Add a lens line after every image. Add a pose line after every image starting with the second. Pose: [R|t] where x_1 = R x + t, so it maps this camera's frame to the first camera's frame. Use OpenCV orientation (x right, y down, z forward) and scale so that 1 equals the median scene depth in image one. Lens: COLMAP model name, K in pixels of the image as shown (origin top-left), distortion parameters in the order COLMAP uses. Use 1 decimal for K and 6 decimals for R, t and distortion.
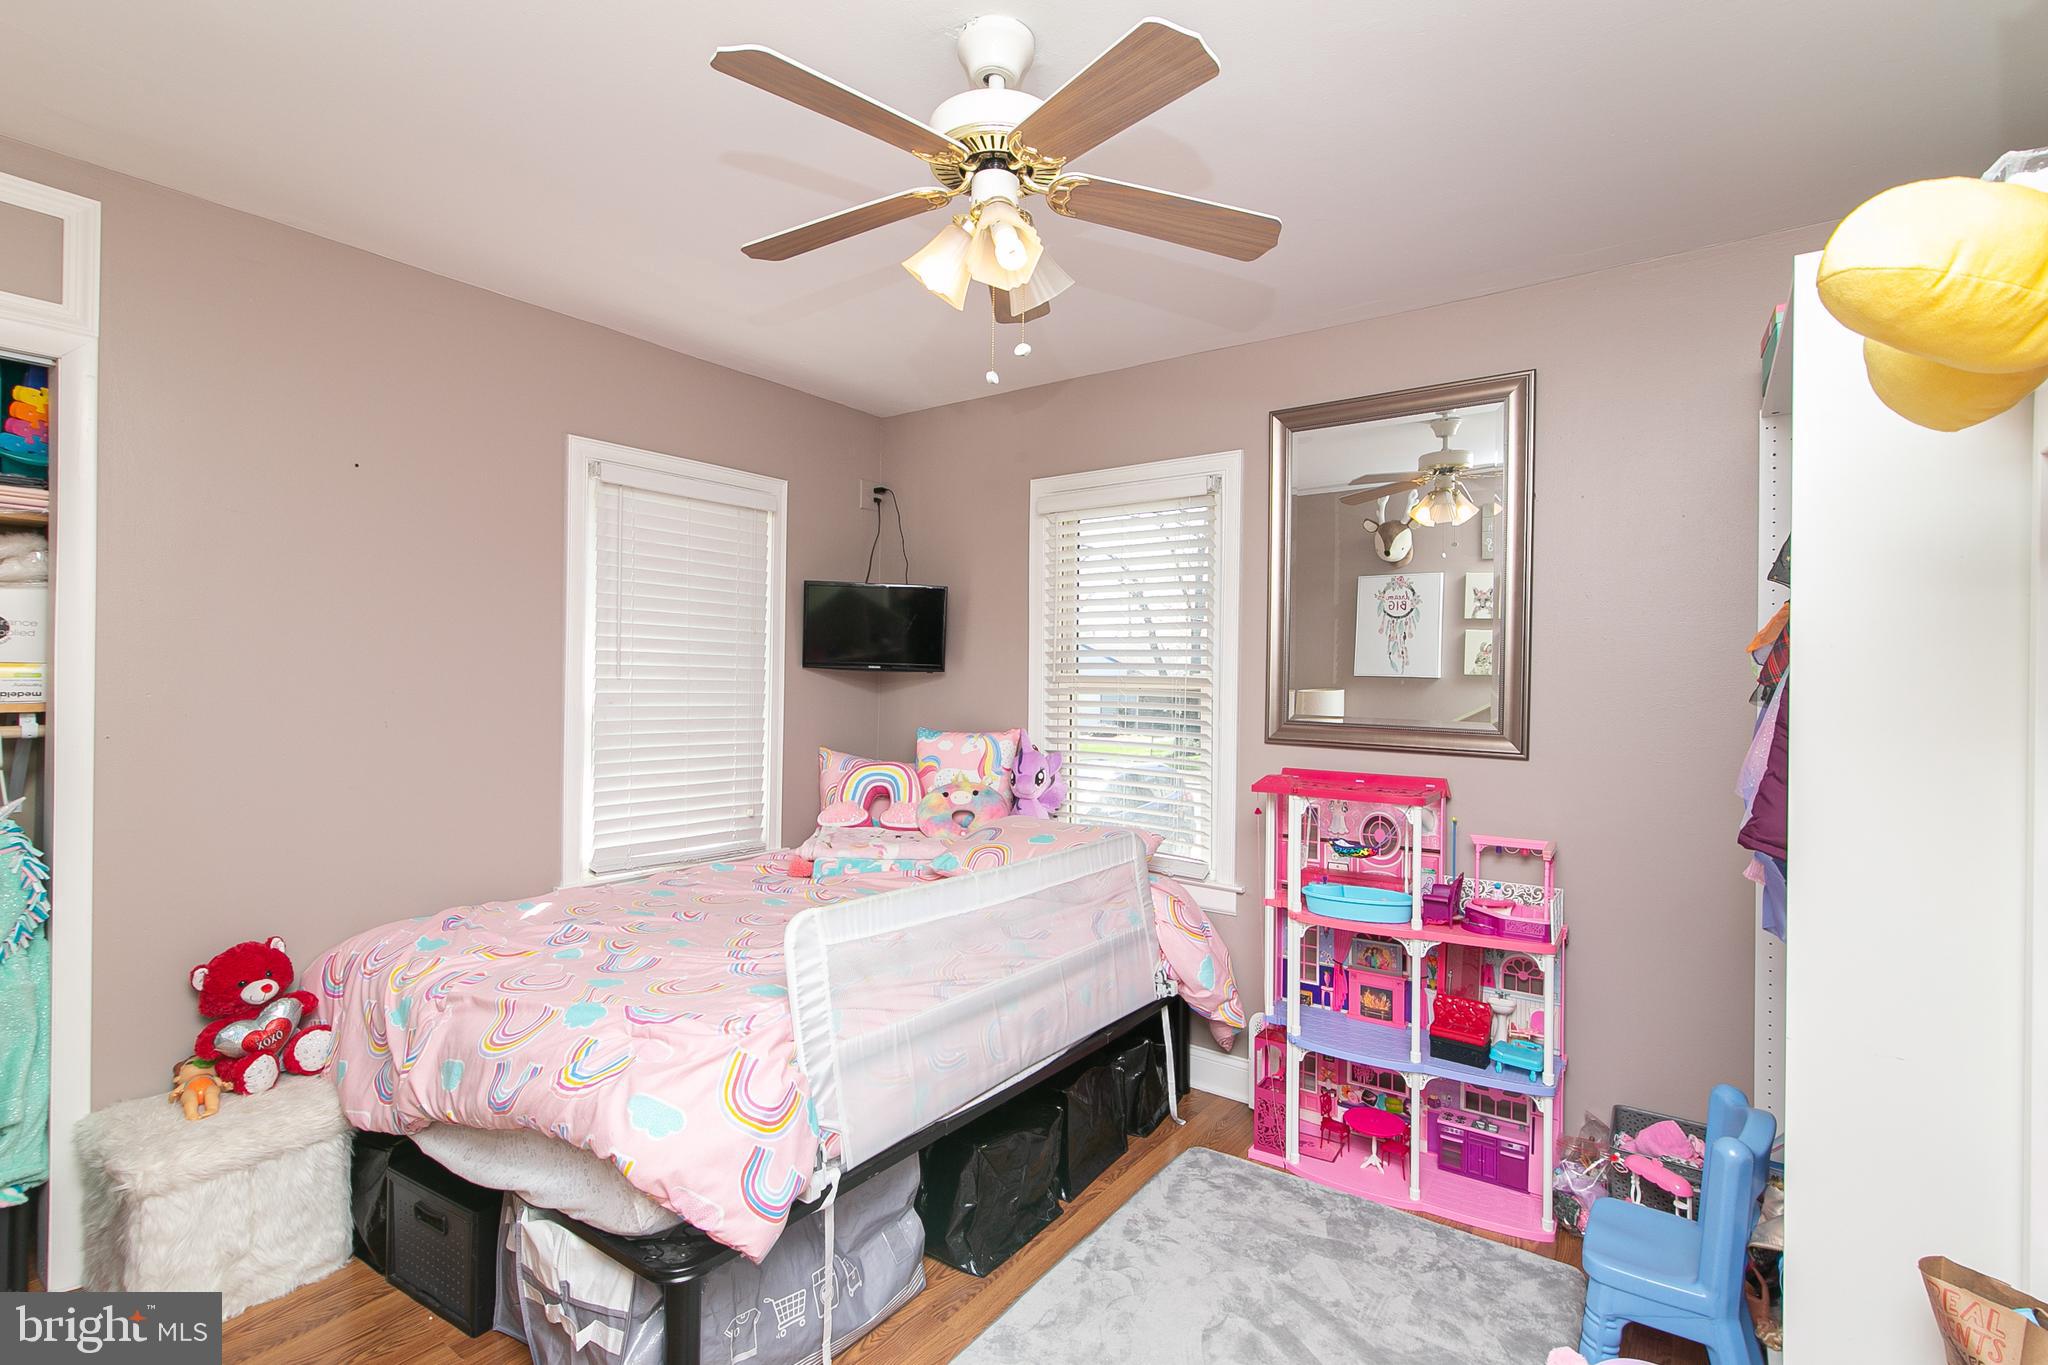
lens RADIAL K [[937.1, 0, 1027.2], [0, 937.1, 654.7], [0, 0, 1]] dist [0.001272, 0.000468]
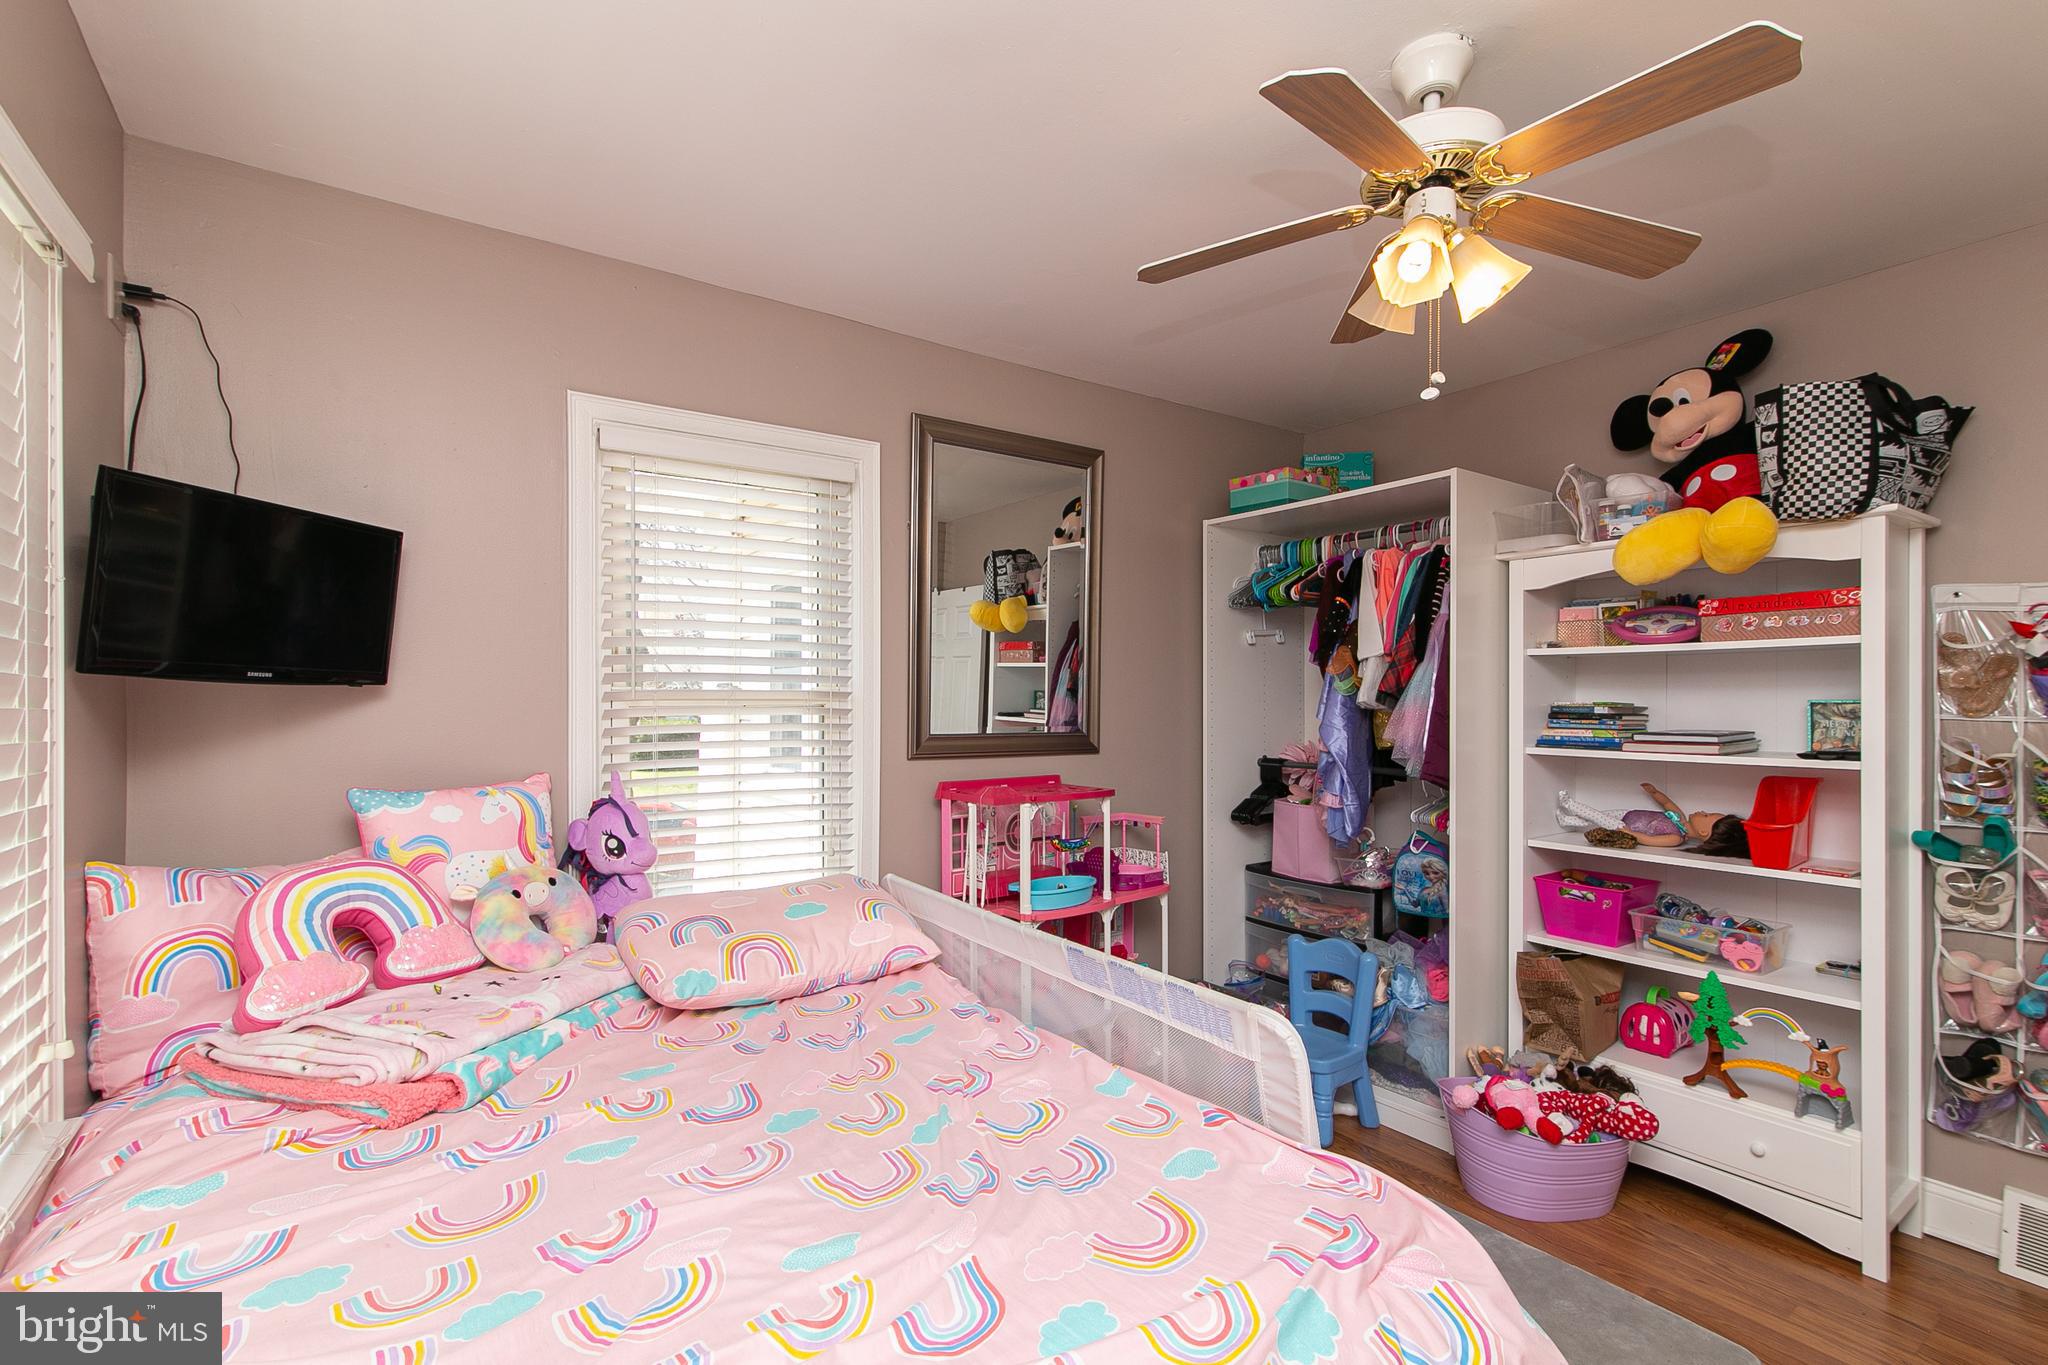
lens RADIAL K [[937.9, 0, 1029.8], [0, 937.9, 693.6], [0, 0, 1]] dist [0.000274, 0.000952]
pose [[0.326769, -0.006622, 0.945081, -0.516702], [-0.019344, 0.999719, 0.013693, 0.009209], [-0.944906, -0.022756, 0.326549, 0.488347]]
